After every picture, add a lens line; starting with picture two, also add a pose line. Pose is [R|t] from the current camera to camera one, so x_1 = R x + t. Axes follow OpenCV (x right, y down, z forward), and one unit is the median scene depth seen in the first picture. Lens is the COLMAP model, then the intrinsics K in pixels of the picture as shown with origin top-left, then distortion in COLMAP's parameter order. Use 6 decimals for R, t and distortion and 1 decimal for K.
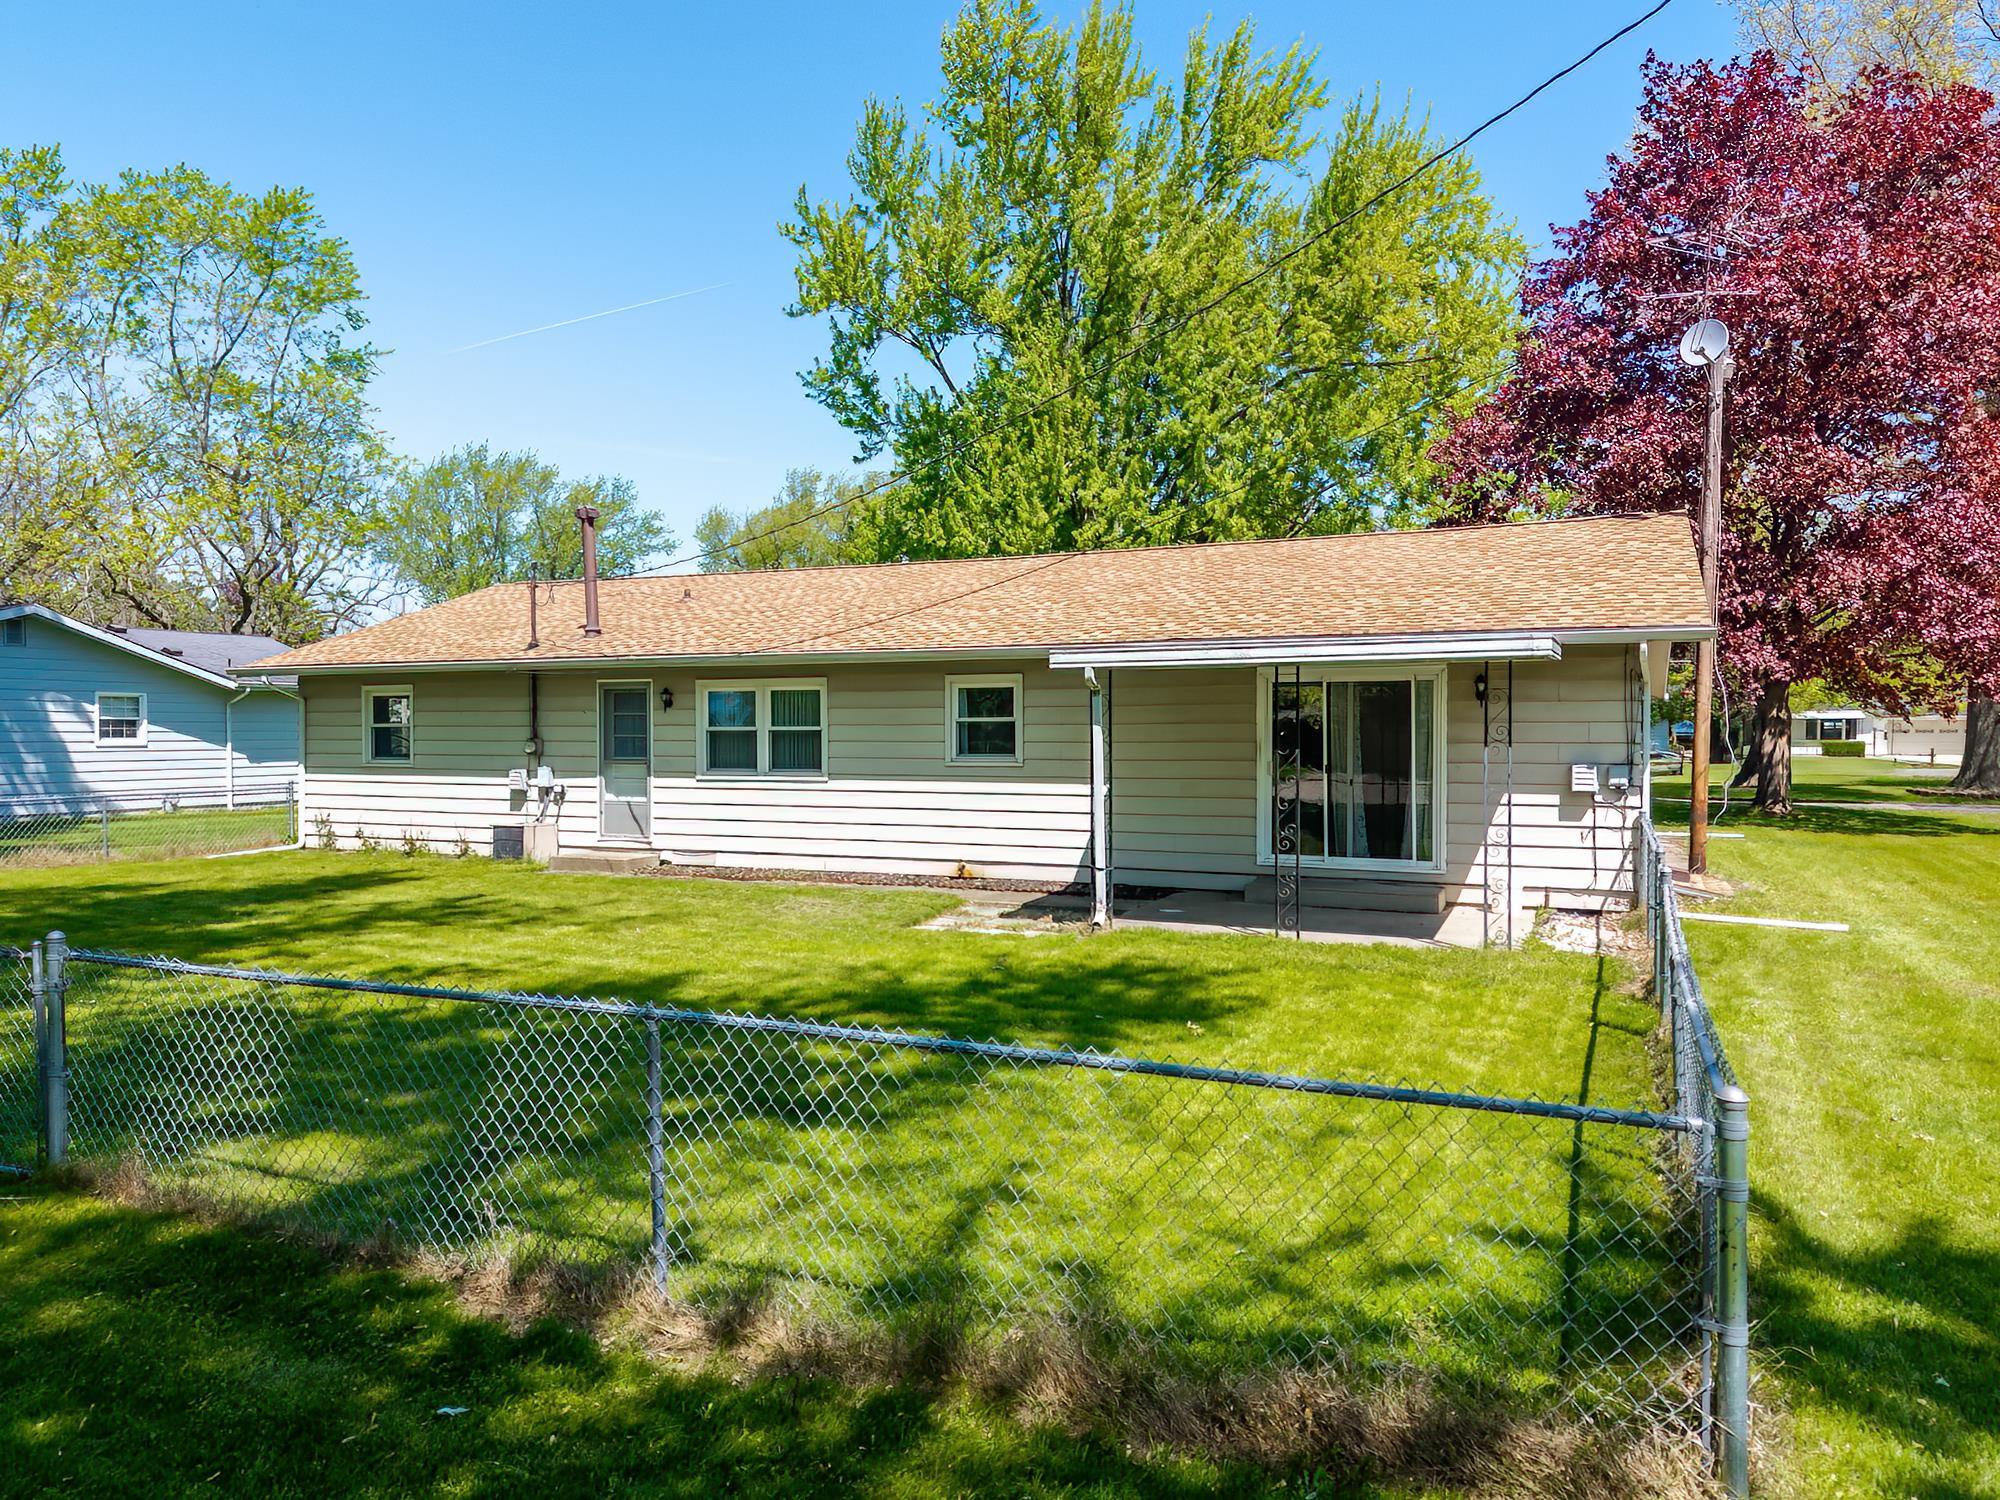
lens RADIAL K [[1386.0, 0, 1002.4], [0, 1386.0, 727.4], [0, 0, 1]] dist [0.084206, -0.083666]
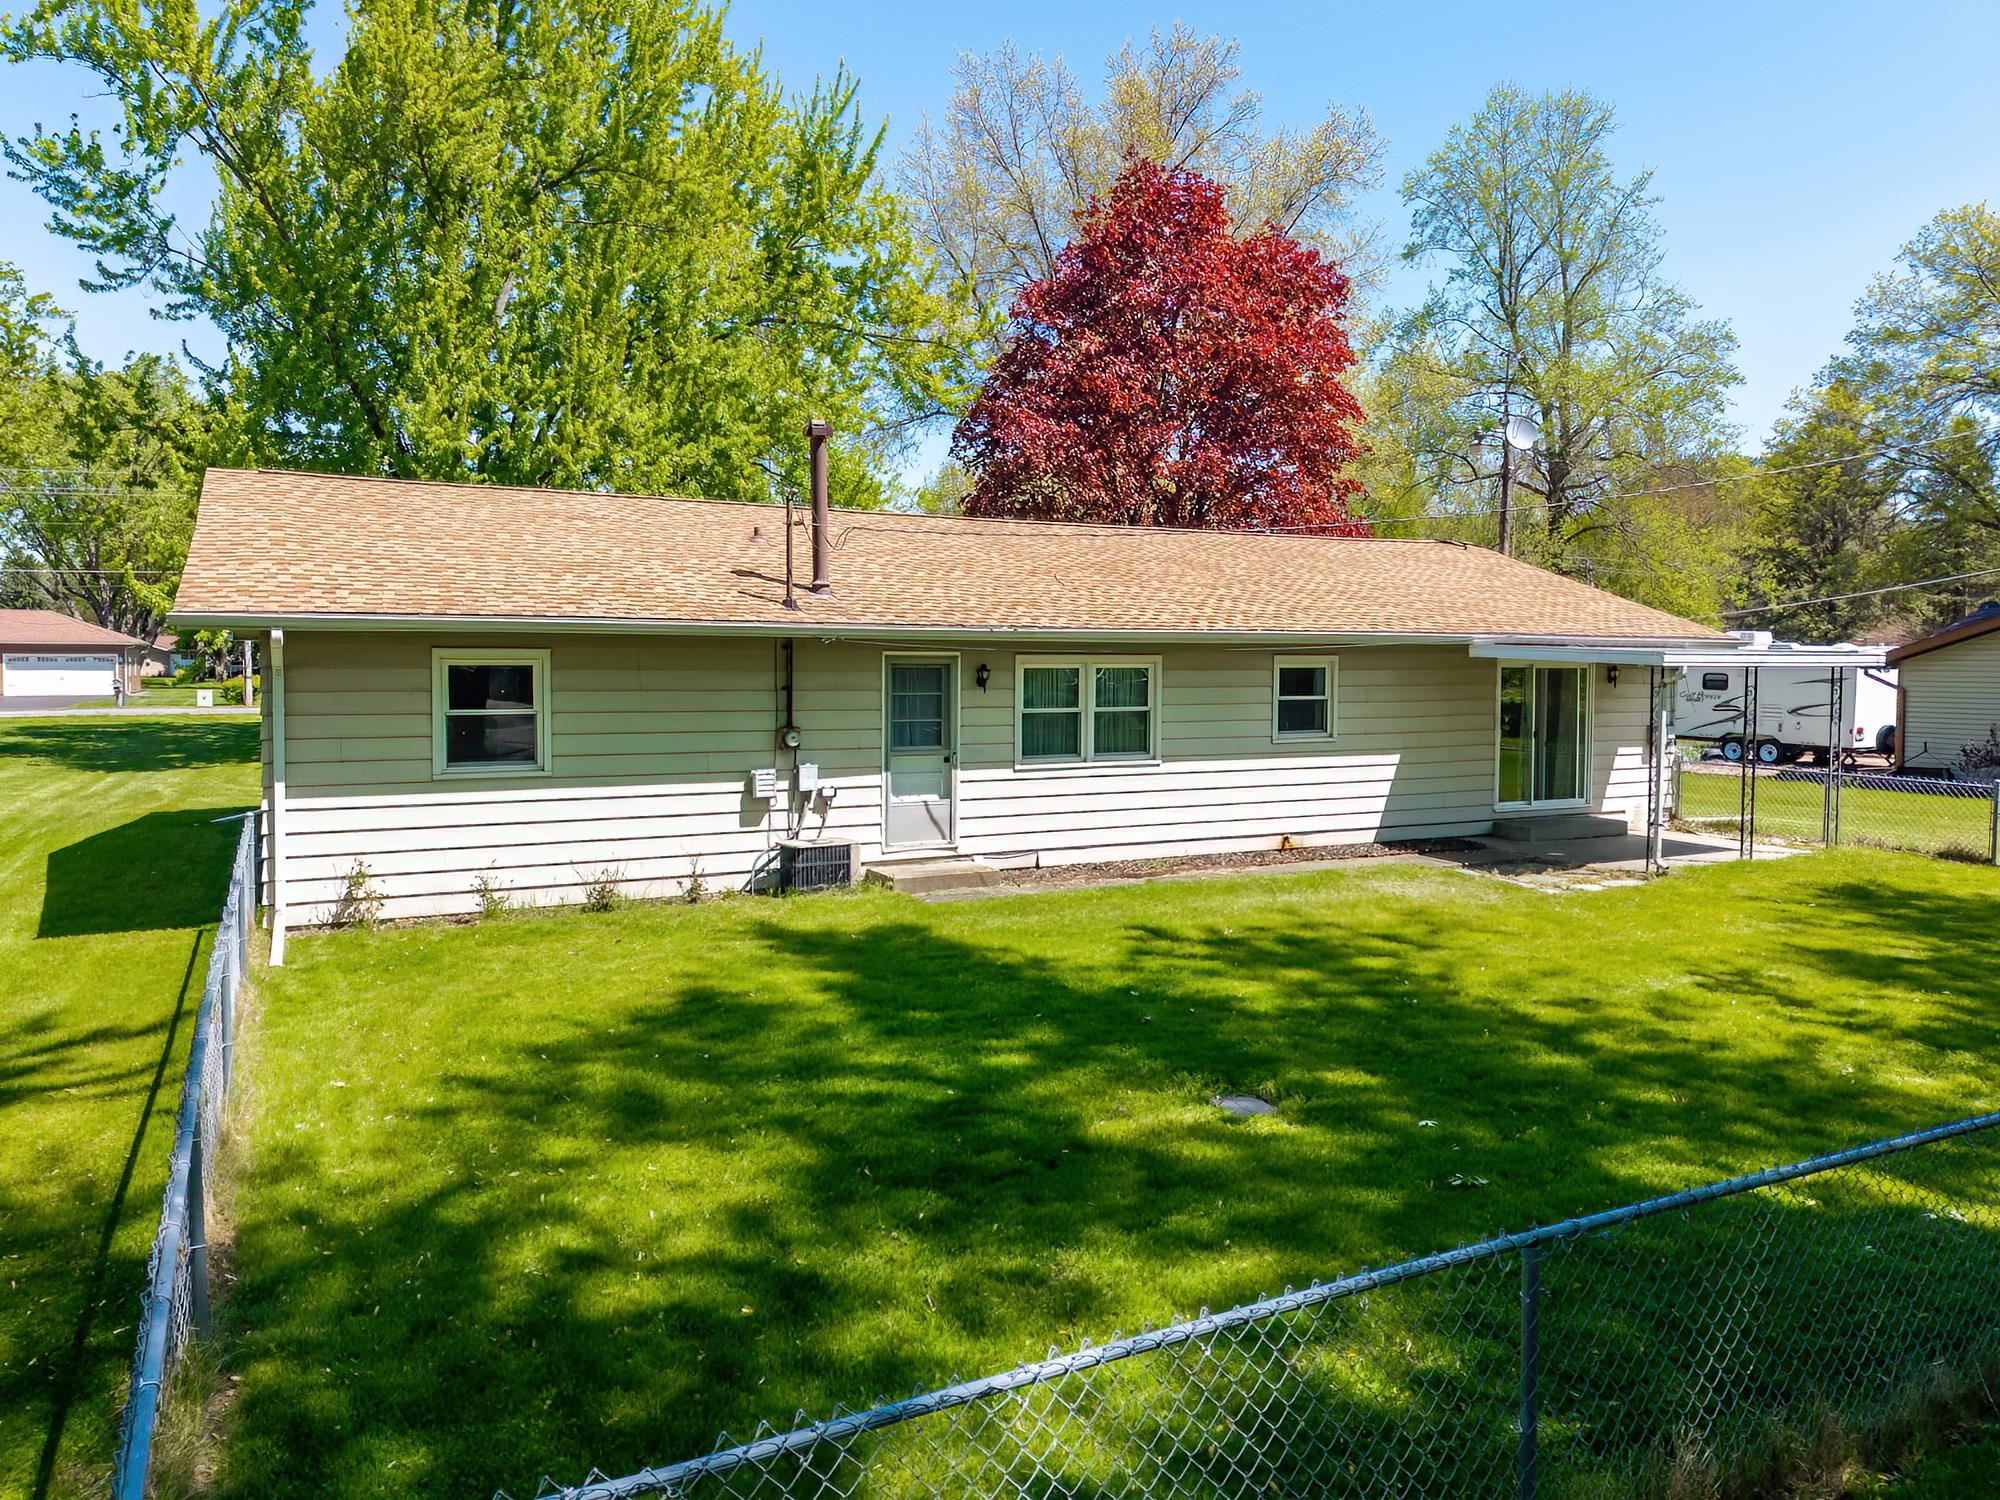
lens RADIAL K [[1394.9, 0, 1003.8], [0, 1394.9, 710.4], [0, 0, 1]] dist [0.049849, -0.005284]
pose [[0.620519, -0.027482, 0.783710, -0.923506], [-0.007171, 0.999145, 0.040714, -0.035616], [-0.784159, -0.030884, 0.619791, 0.480591]]
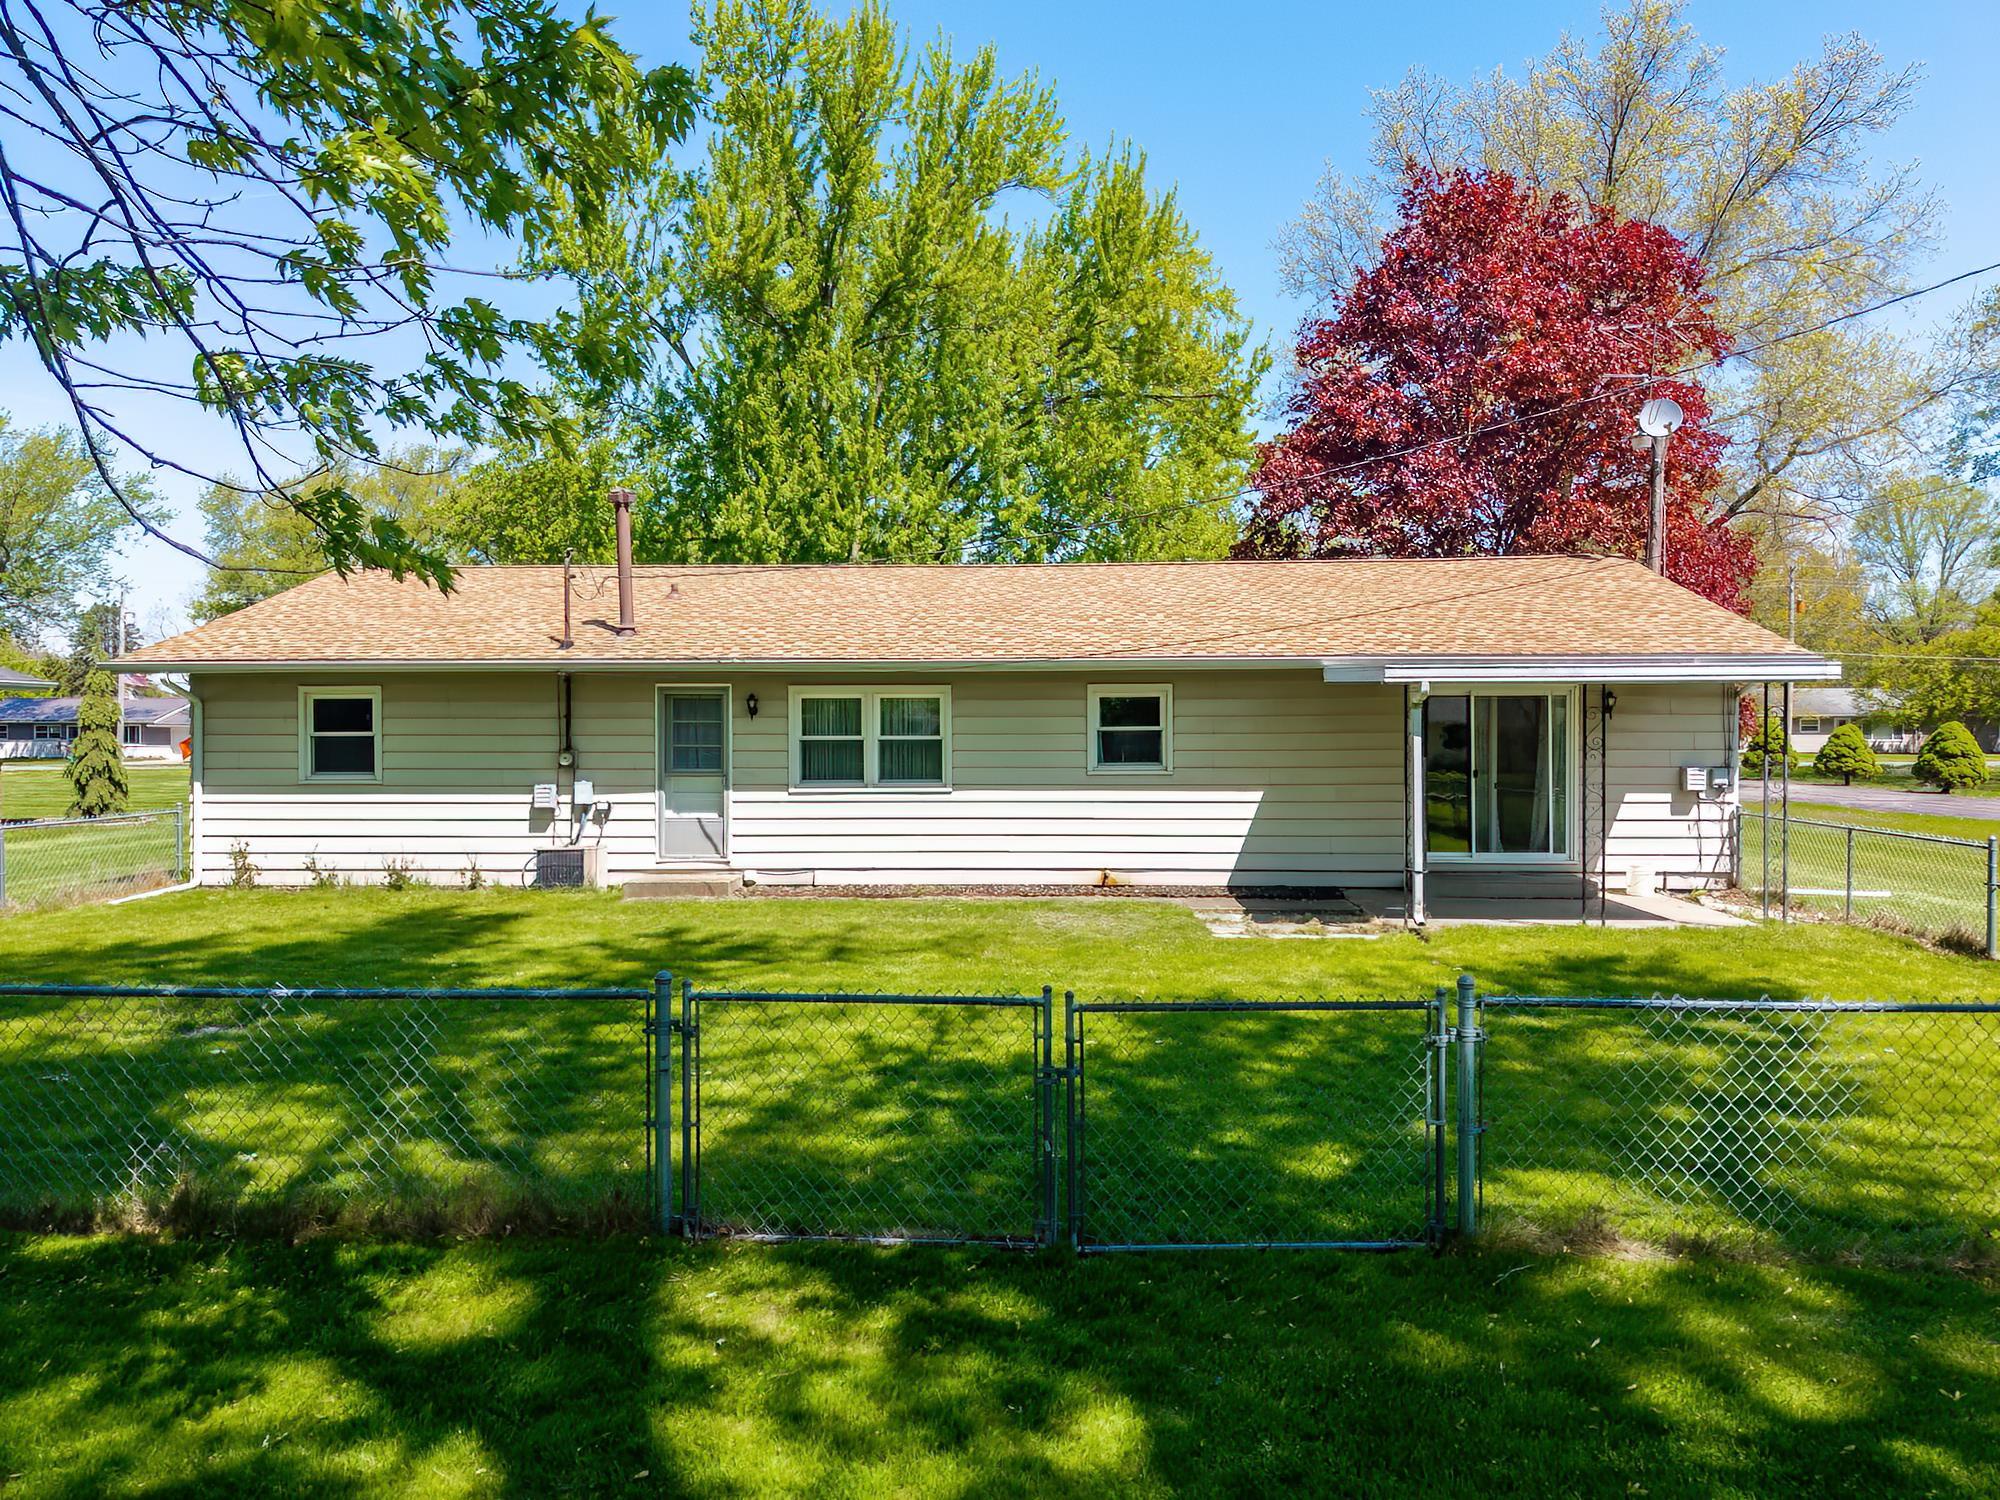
lens RADIAL K [[1386.0, 0, 1002.4], [0, 1386.0, 727.4], [0, 0, 1]] dist [0.084206, -0.083666]
pose [[0.924816, 0.000120, 0.380414, -0.451090], [0.000360, 0.999999, -0.001191, -0.005066], [-0.380414, 0.001239, 0.924815, 0.090629]]
